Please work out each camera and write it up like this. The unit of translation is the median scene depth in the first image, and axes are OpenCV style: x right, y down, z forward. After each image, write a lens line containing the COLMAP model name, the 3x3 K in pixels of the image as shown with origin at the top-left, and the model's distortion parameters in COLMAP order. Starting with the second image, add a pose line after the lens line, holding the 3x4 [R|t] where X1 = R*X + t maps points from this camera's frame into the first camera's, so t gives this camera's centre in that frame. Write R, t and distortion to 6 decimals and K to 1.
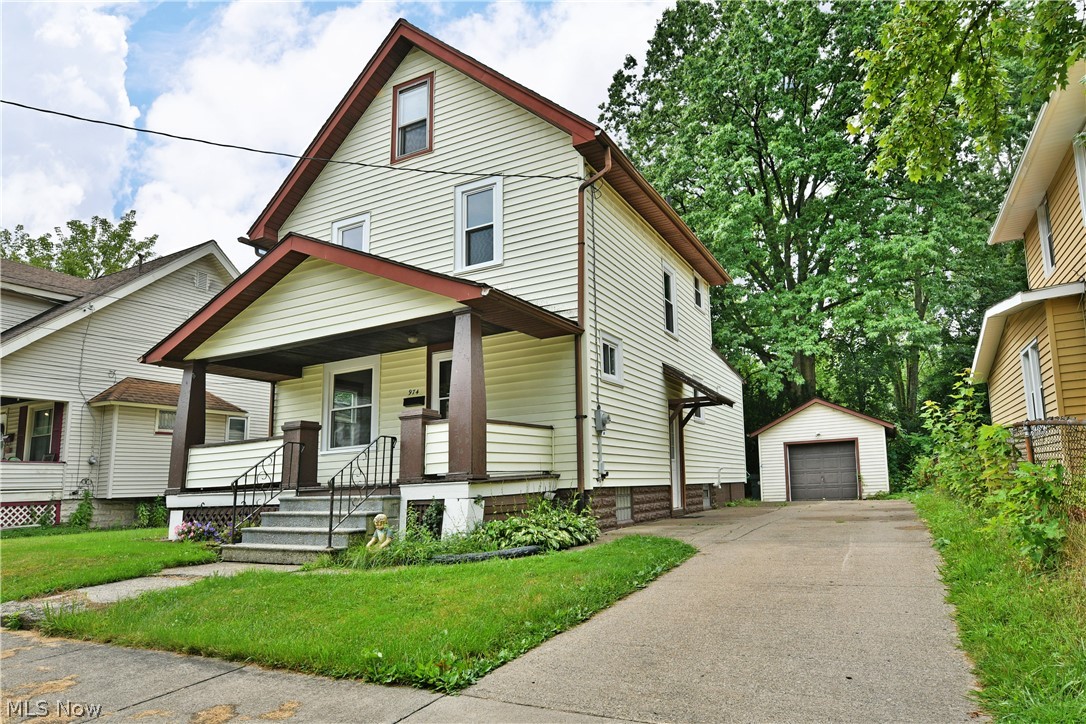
lens RADIAL K [[689.8, 0, 543.0], [0, 689.8, 362.0], [0, 0, 1]] dist [0.000094, -0.000007]
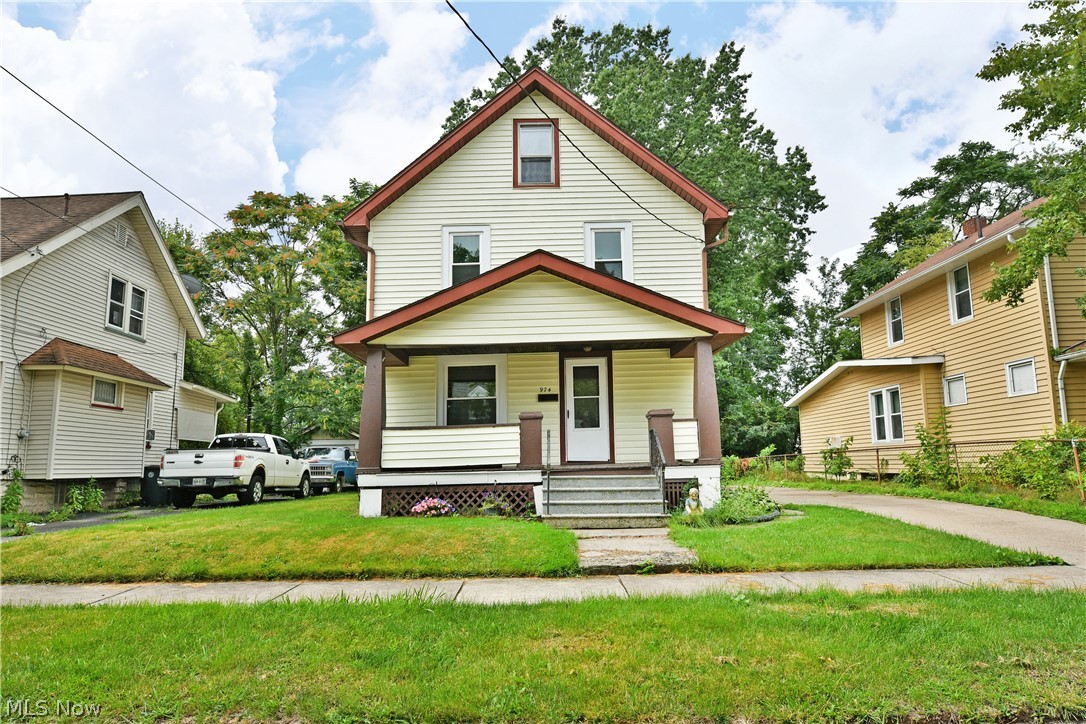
lens RADIAL K [[654.4, 0, 543.0], [0, 654.4, 362.0], [0, 0, 1]] dist [-0.006168, -0.000963]
pose [[0.880044, 0.090223, 0.466243, -0.704424], [-0.092866, 0.995527, -0.017360, 0.016042], [-0.465724, -0.028021, 0.884487, 0.011723]]
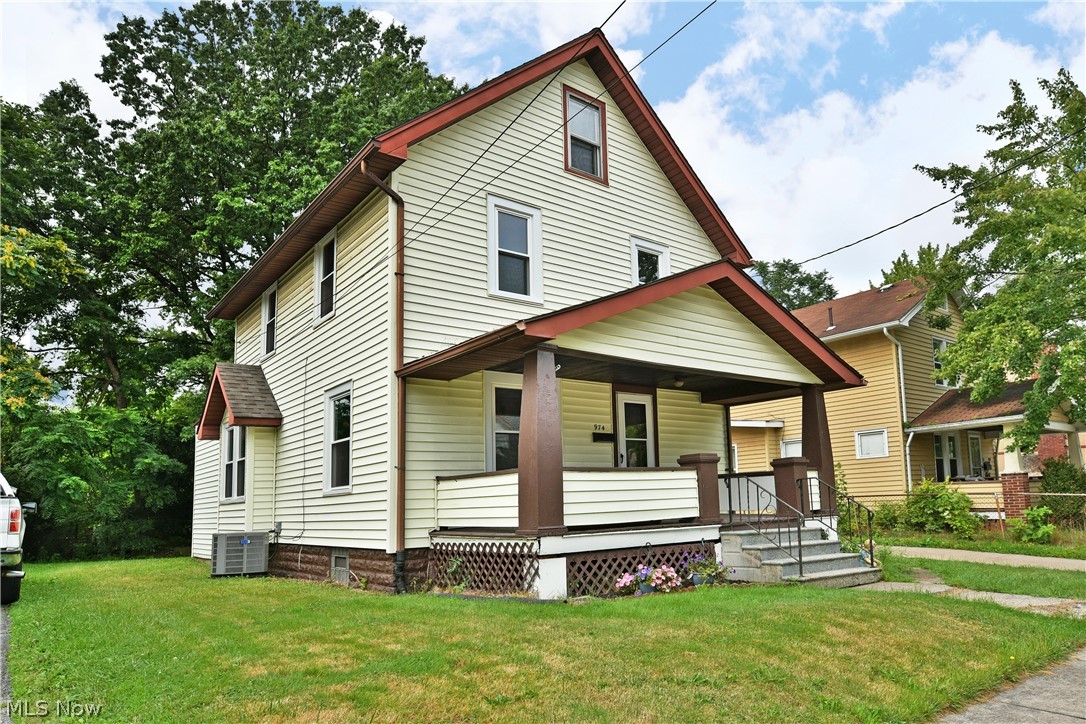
lens RADIAL K [[666.7, 0, 547.3], [0, 666.7, 434.1], [0, 0, 1]] dist [-0.002775, 0.000772]
pose [[0.417690, 0.119532, 0.900692, -1.044757], [-0.144238, 0.987461, -0.064157, 0.121790], [-0.897067, -0.103117, 0.429694, 0.653102]]
